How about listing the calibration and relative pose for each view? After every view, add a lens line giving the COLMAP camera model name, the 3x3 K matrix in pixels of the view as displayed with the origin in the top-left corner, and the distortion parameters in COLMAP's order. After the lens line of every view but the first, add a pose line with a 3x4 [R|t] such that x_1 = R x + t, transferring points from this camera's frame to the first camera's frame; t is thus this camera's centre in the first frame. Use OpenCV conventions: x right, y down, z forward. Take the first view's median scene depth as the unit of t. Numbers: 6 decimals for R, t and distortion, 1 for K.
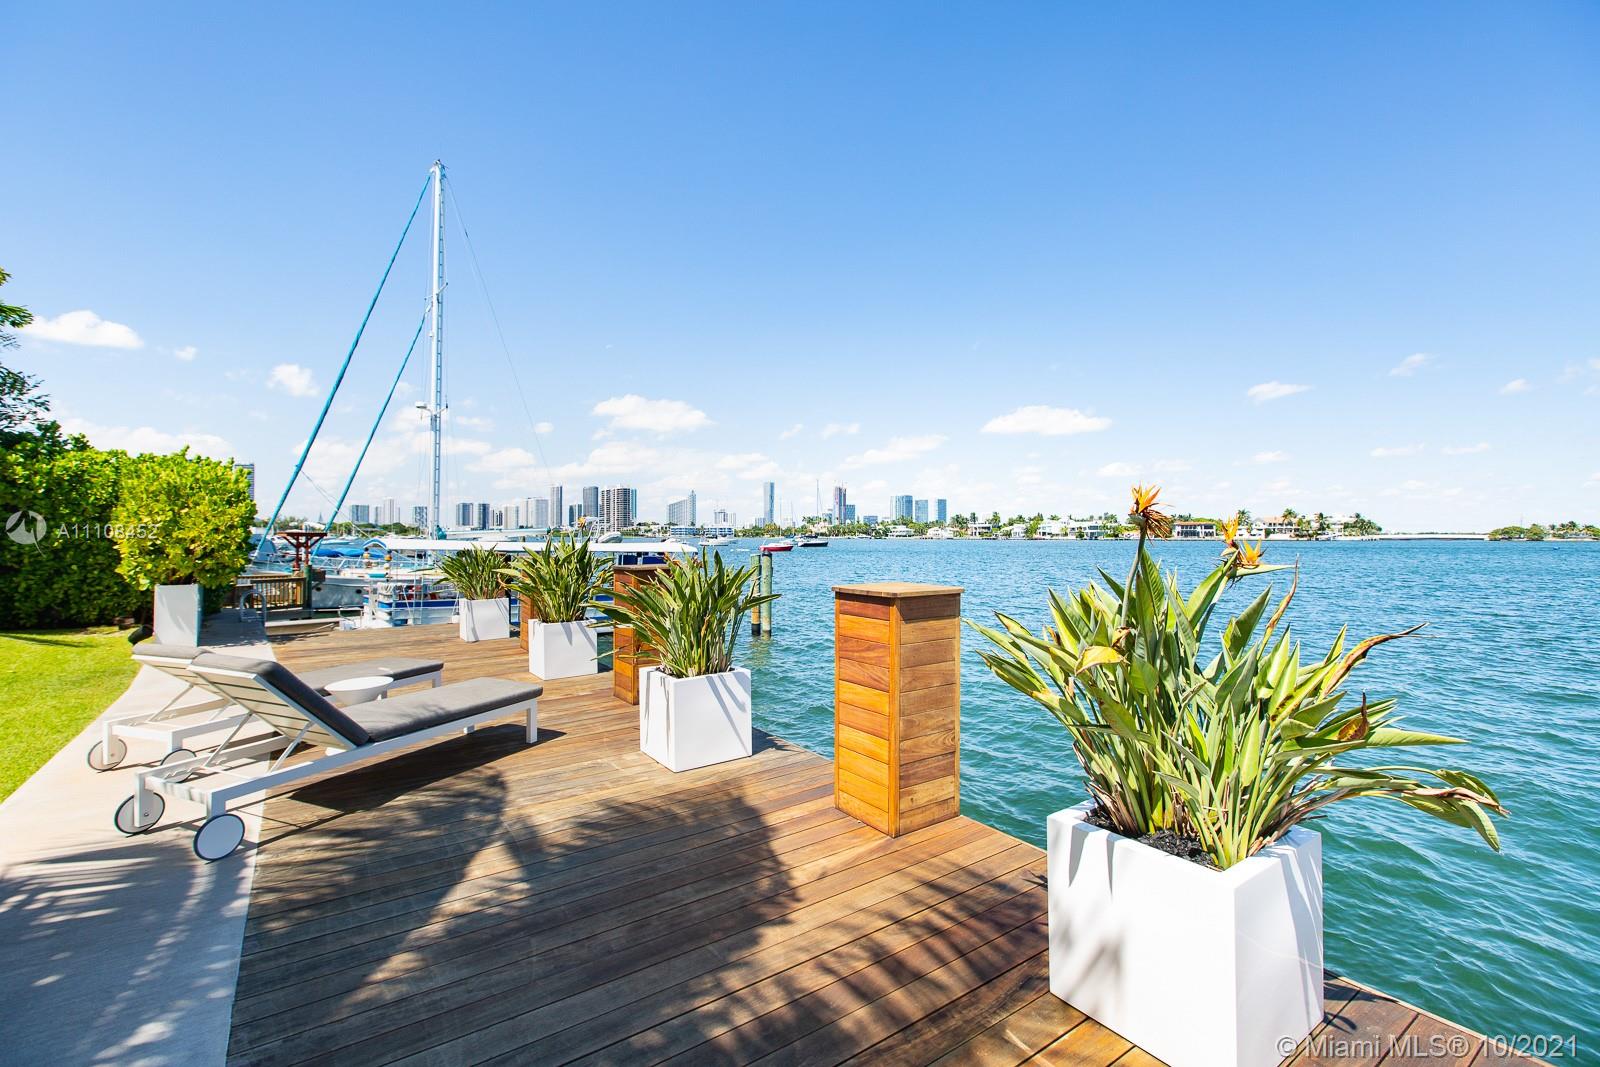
lens RADIAL K [[719.7, 0, 758.7], [0, 719.7, 532.0], [0, 0, 1]] dist [0.008638, -0.001554]
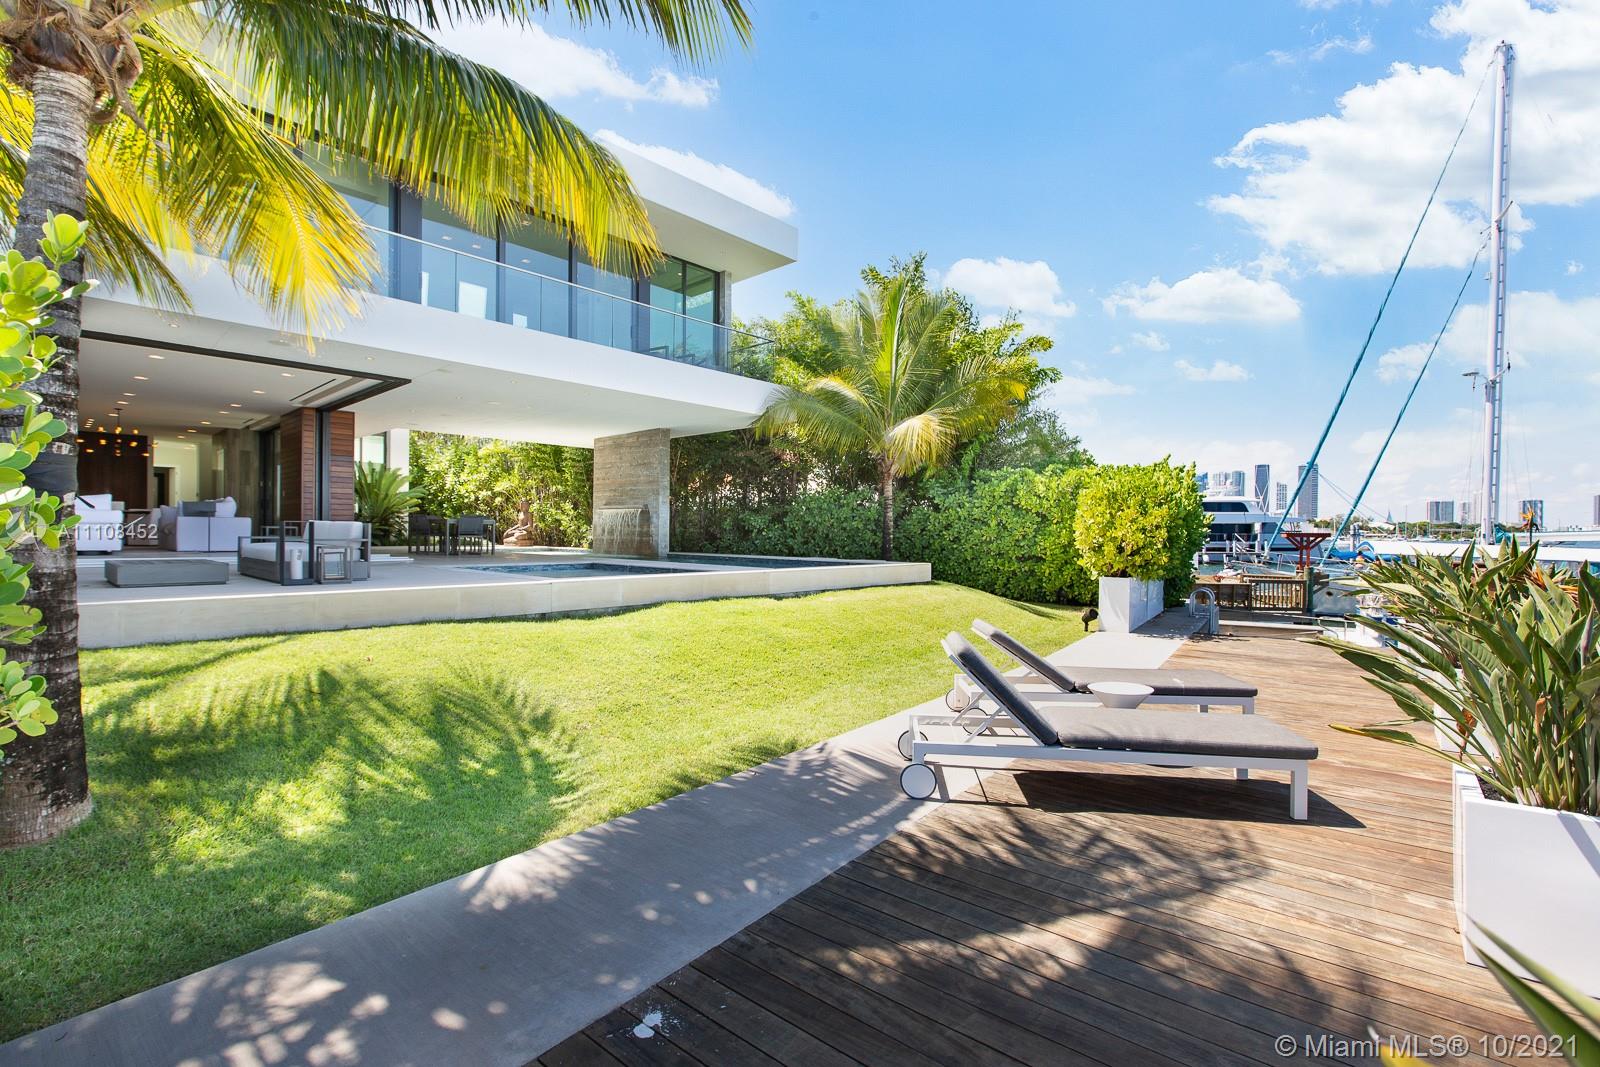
lens RADIAL K [[719.7, 0, 841.0], [0, 719.7, 546.6], [0, 0, 1]] dist [0.008638, -0.001554]
pose [[0.312397, 0.019429, -0.949753, 0.228943], [-0.001911, 0.999802, 0.019825, 0.002103], [0.949950, -0.004378, 0.312372, 0.323669]]
